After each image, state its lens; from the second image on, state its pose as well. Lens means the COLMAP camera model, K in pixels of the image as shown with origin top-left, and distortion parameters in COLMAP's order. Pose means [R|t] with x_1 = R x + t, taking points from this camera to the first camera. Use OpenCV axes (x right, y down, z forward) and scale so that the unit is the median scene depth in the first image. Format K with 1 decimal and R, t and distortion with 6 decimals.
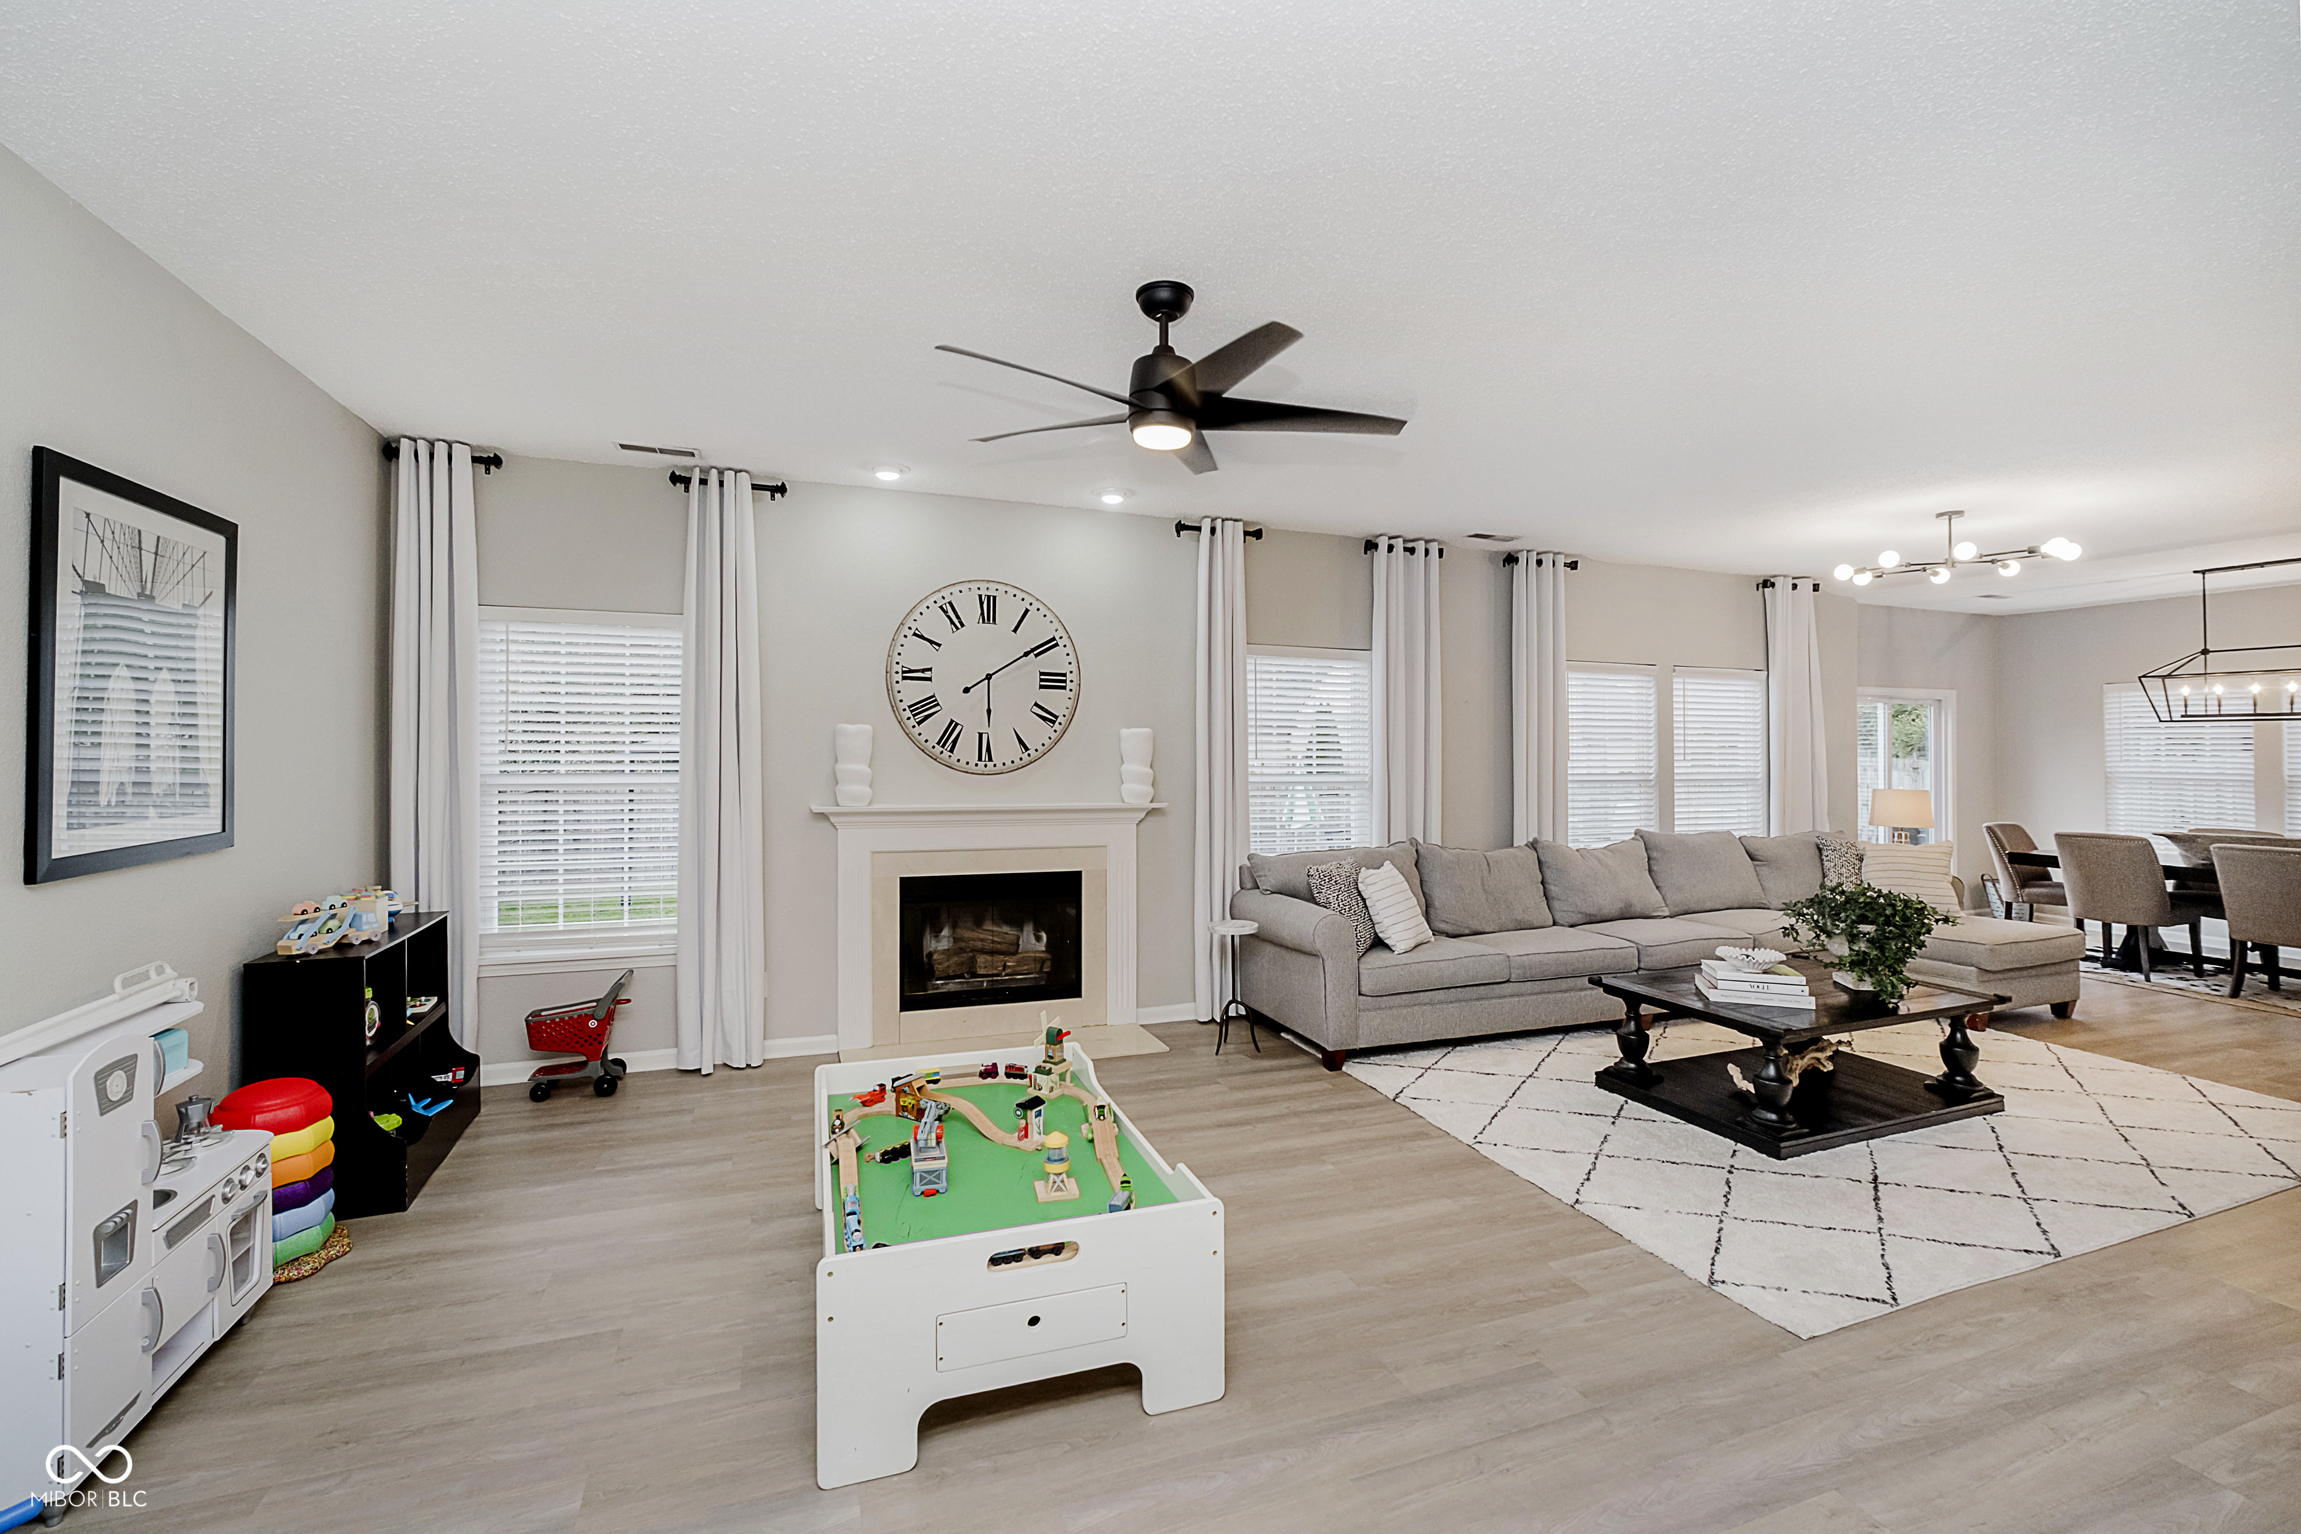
lens RADIAL K [[936.9, 0, 1150.9], [0, 936.9, 756.3], [0, 0, 1]] dist [-0.020578, 0.009224]
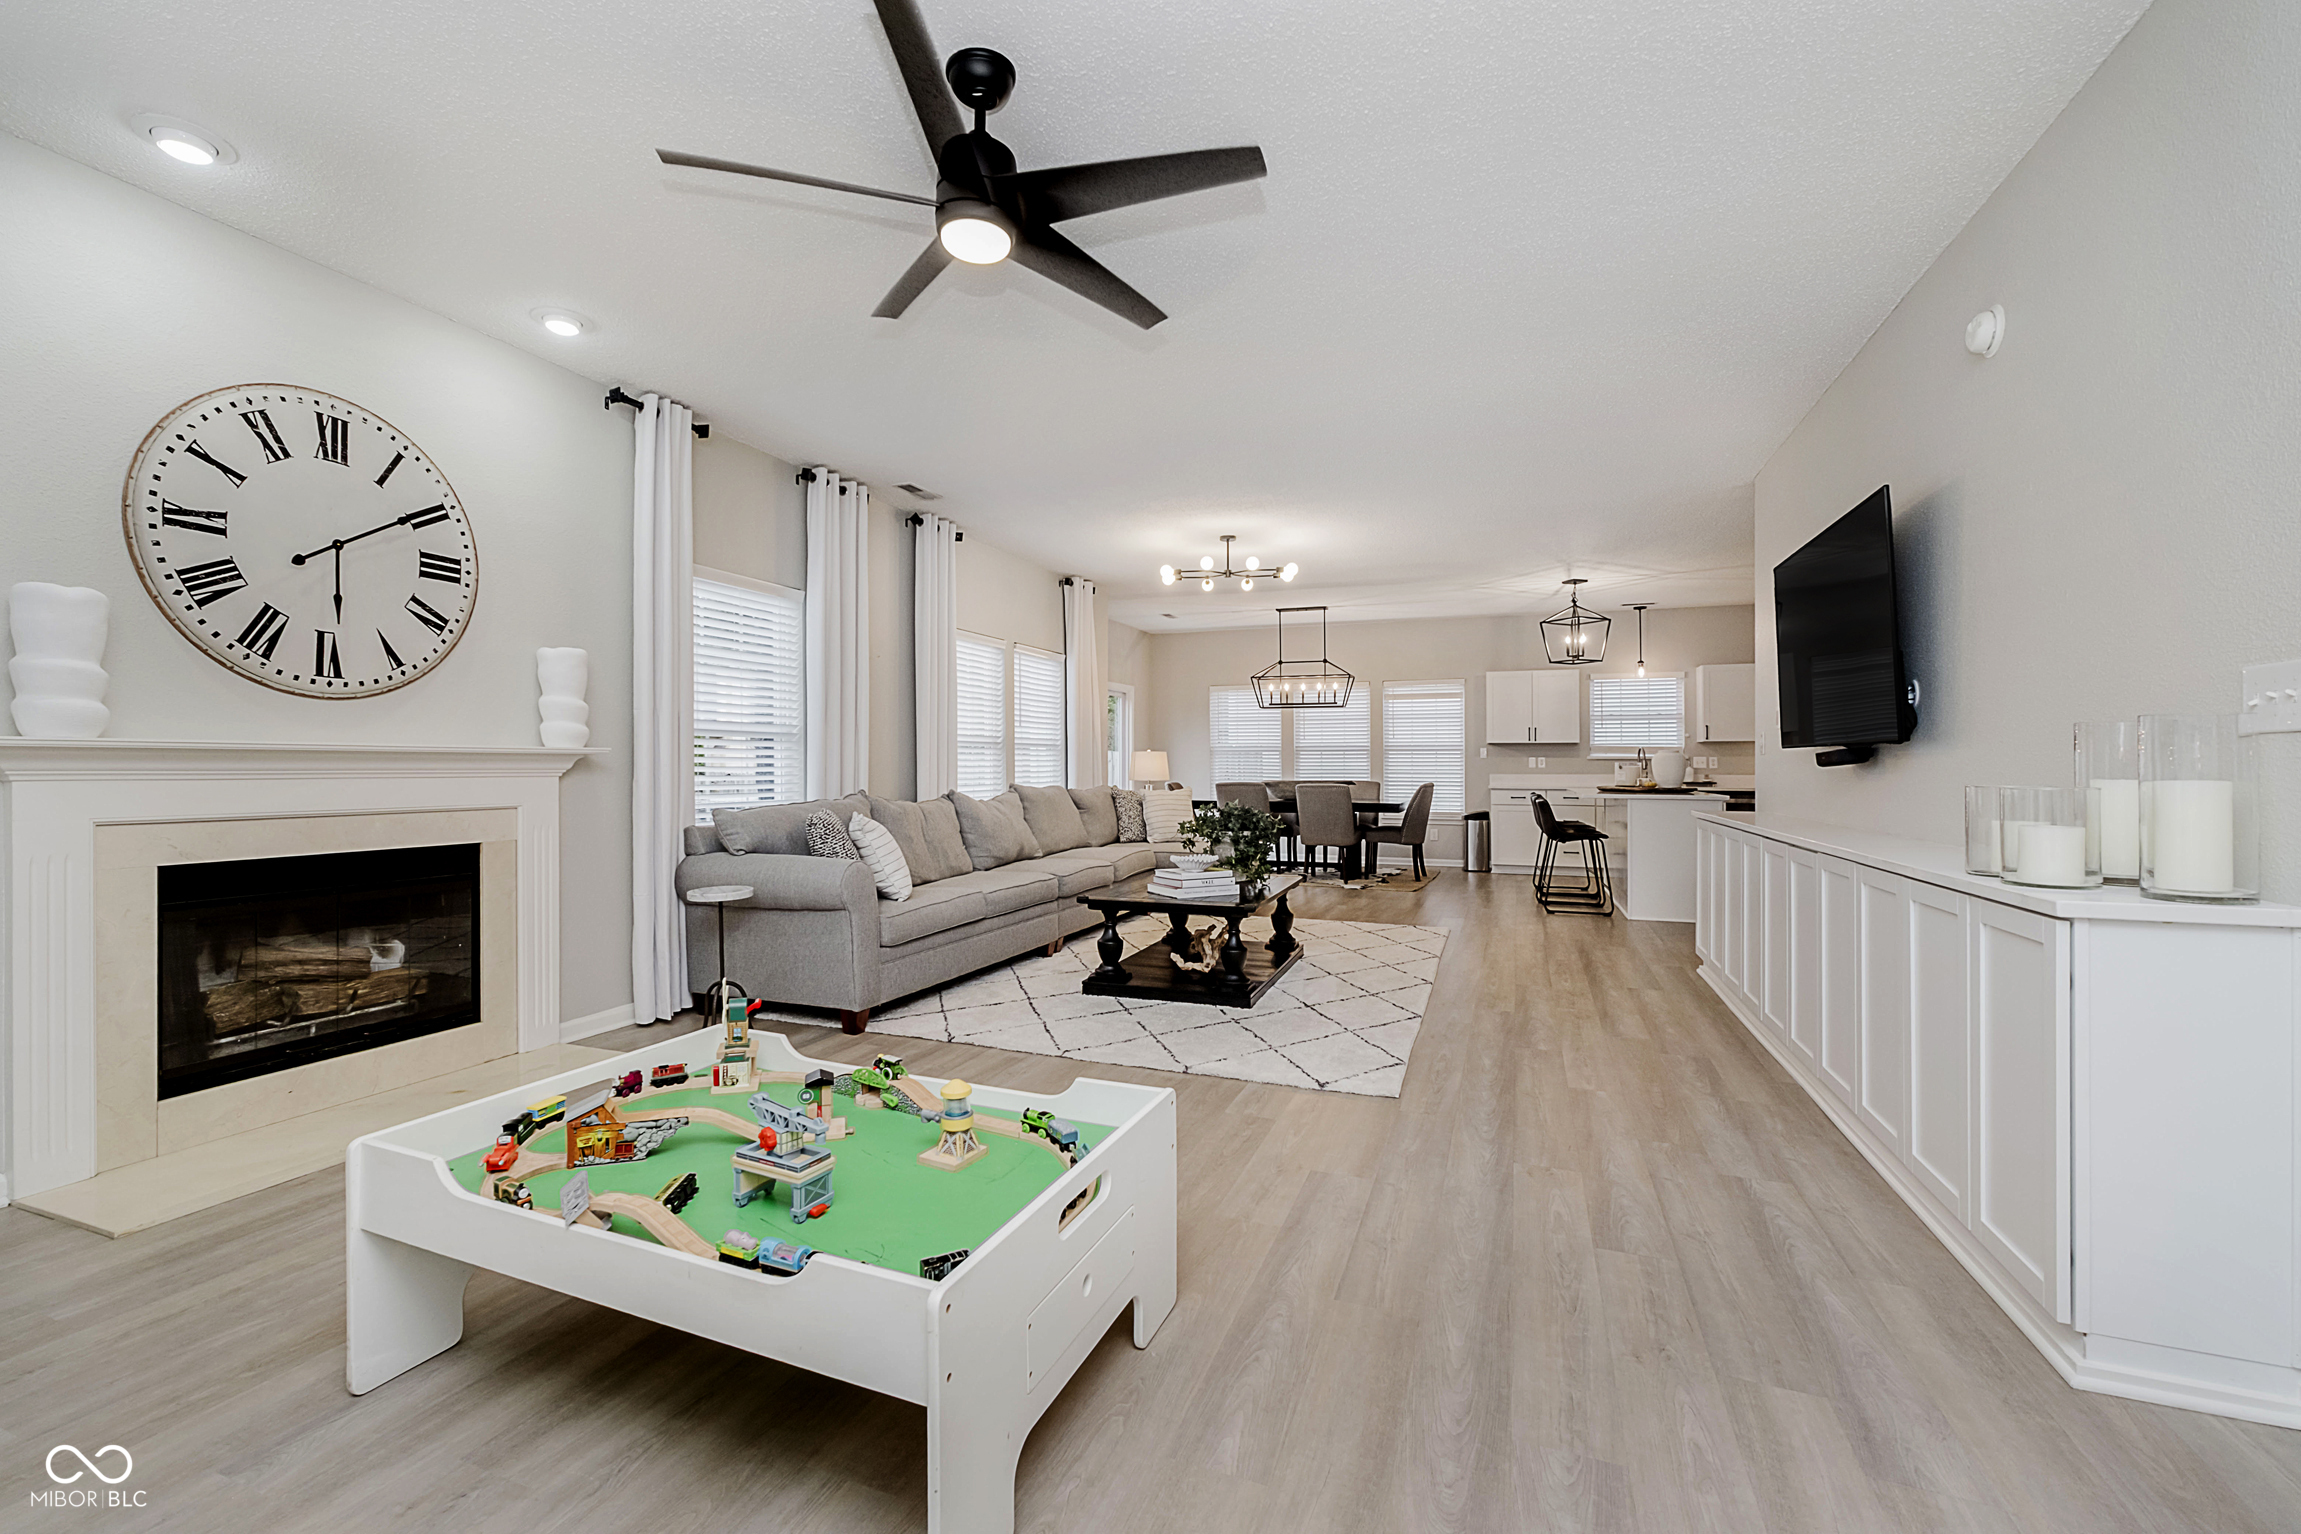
lens RADIAL K [[936.9, 0, 1150.9], [0, 936.9, 756.3], [0, 0, 1]] dist [-0.020578, 0.009224]
pose [[0.687807, -0.008021, 0.725849, -0.252199], [0.005876, 0.999968, 0.005483, 0.059682], [-0.725870, 0.000494, 0.687832, 0.158546]]
